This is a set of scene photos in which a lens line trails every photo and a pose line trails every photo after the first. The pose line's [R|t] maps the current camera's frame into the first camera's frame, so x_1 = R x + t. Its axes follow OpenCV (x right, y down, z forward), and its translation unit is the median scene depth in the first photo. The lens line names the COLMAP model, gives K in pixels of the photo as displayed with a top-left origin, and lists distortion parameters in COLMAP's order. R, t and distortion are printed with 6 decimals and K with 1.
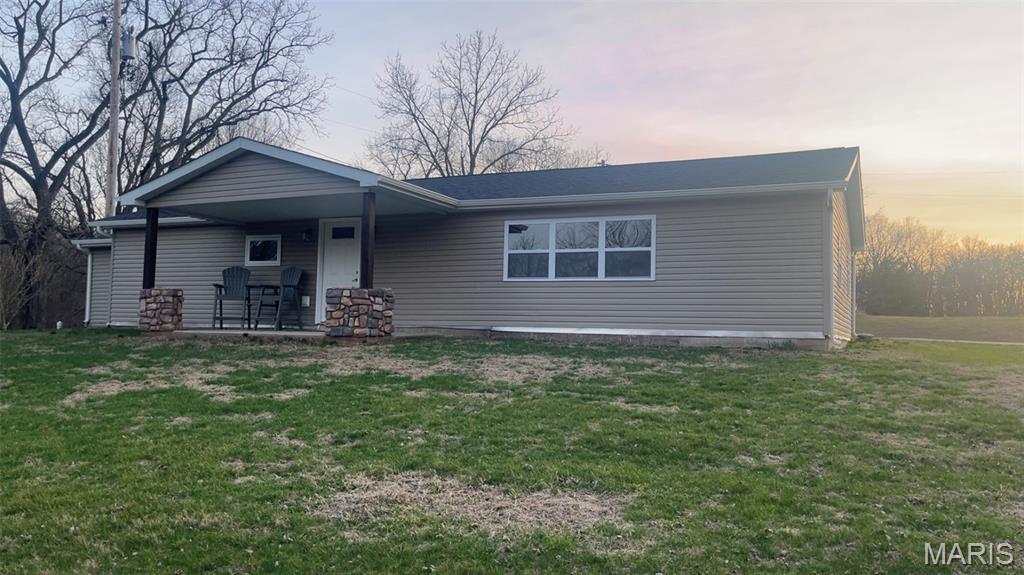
lens RADIAL K [[809.4, 0, 511.2], [0, 809.4, 288.1], [0, 0, 1]] dist [-0.005160, -0.000615]
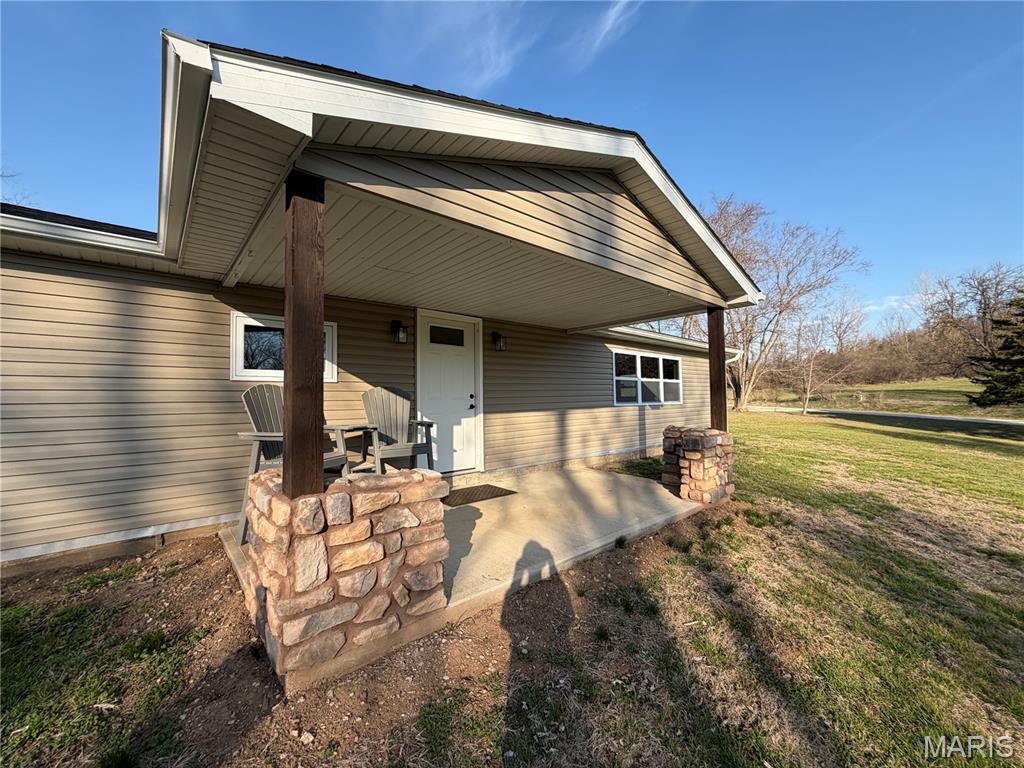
lens RADIAL K [[405.6, 0, 515.6], [0, 405.6, 383.3], [0, 0, 1]] dist [0.003251, 0.000219]
pose [[0.416149, 0.007829, 0.909263, -0.493154], [-0.034379, 0.999383, 0.007130, -0.033909], [-0.908646, -0.034227, 0.416161, 0.813022]]
